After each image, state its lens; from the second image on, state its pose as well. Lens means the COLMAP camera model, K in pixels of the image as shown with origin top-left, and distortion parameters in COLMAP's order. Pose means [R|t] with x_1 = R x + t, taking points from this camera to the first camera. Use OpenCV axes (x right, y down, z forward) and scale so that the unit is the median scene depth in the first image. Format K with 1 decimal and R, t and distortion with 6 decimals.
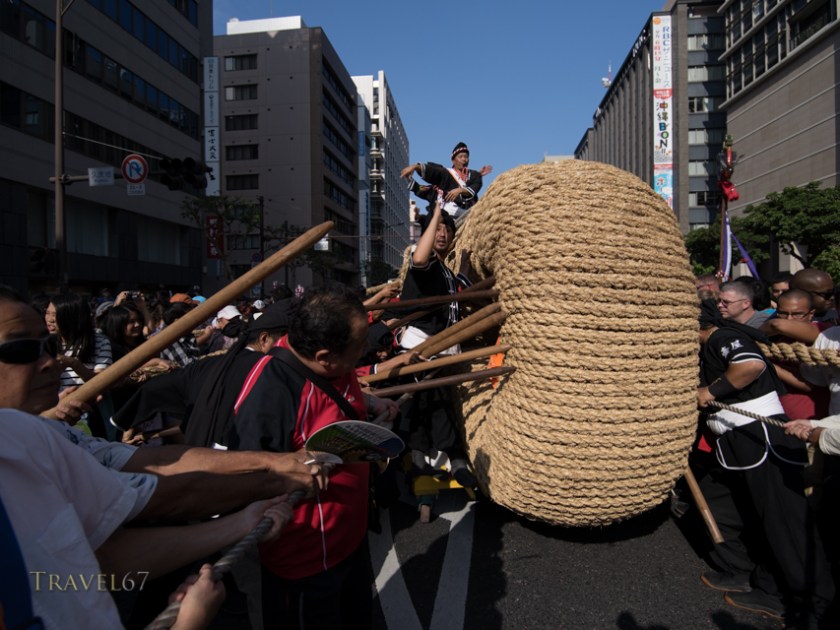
lens RADIAL K [[489.0, 0, 420.0], [0, 489.0, 315.0], [0, 0, 1]] dist [-0.007301, -0.010347]
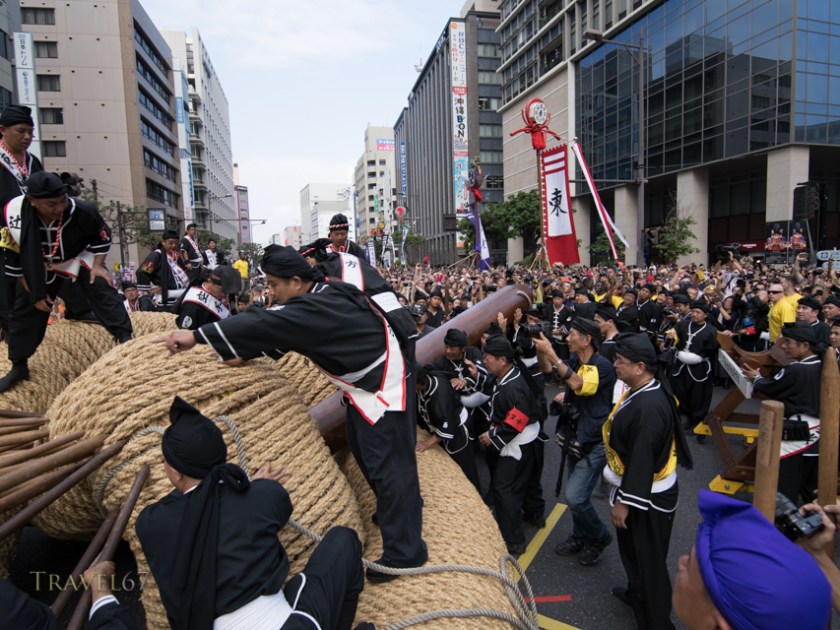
lens RADIAL K [[489.0, 0, 420.0], [0, 489.0, 315.0], [0, 0, 1]] dist [-0.007301, -0.010347]
pose [[0.942793, -0.053915, 0.328989, -0.011524], [0.029338, 0.996425, 0.079222, -0.007708], [-0.332085, -0.065038, 0.941005, -0.121093]]
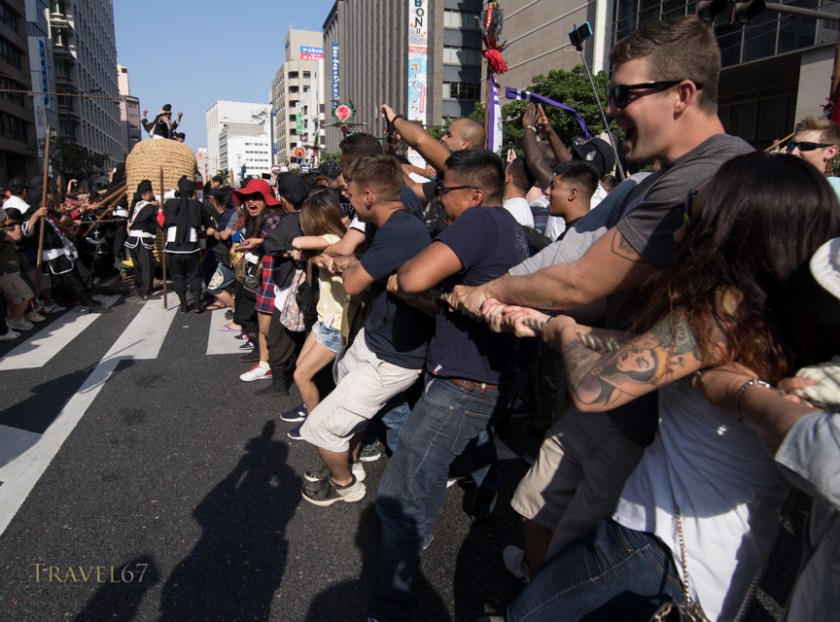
lens RADIAL K [[540.1, 0, 377.6], [0, 540.1, 288.8], [0, 0, 1]] dist [-0.004689, -0.002480]
pose [[0.920444, -0.050633, 0.387582, 0.024129], [-0.001075, 0.991243, 0.132046, 0.000726], [-0.390873, -0.121957, 0.912329, 0.070351]]
